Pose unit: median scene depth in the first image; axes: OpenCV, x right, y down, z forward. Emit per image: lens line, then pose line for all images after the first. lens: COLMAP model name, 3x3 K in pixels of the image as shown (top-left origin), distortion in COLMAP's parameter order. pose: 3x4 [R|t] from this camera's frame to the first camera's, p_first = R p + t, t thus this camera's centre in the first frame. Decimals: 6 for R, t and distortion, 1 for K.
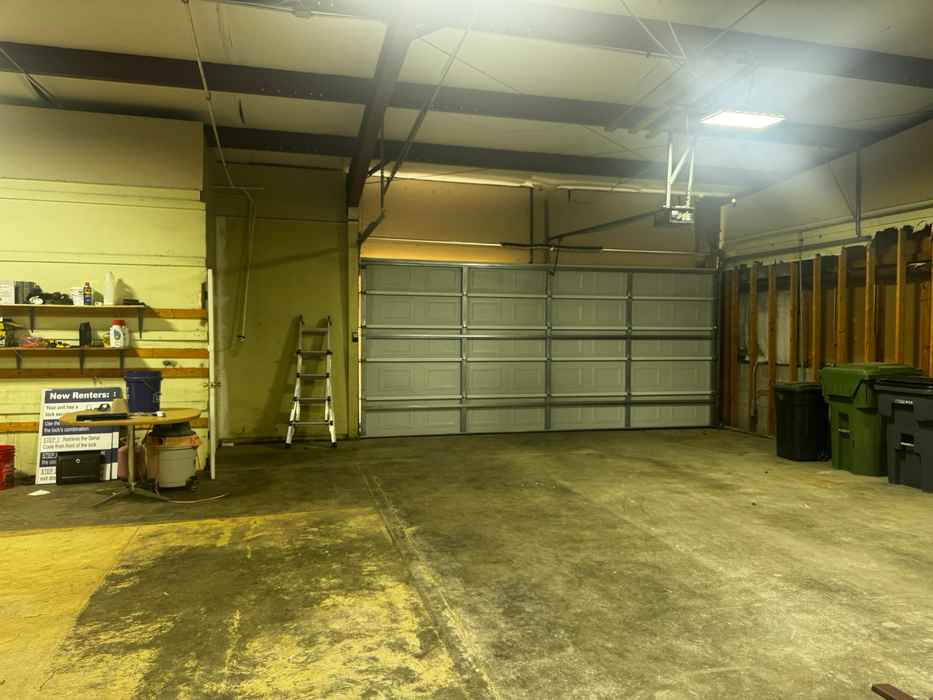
lens RADIAL K [[653.3, 0, 466.4], [0, 653.3, 353.9], [0, 0, 1]] dist [0.010137, -0.035766]
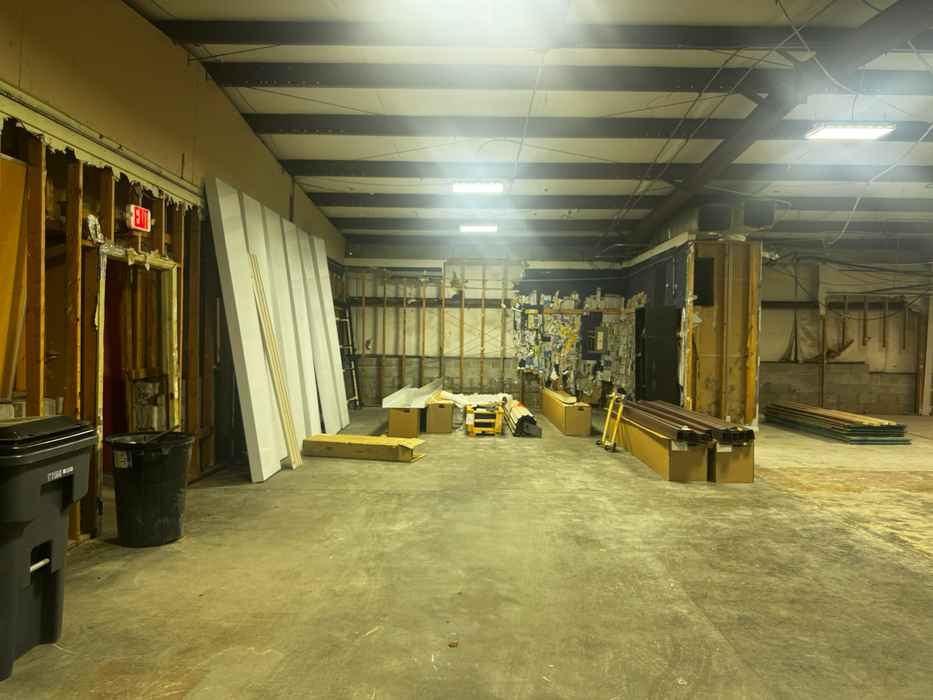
lens RADIAL K [[653.3, 0, 469.5], [0, 653.3, 348.2], [0, 0, 1]] dist [0.010137, -0.035766]
pose [[-0.961329, -0.026218, 0.274152, 0.046391], [-0.010471, 0.998218, 0.058746, -0.009038], [-0.275204, 0.053604, -0.959890, 0.249915]]
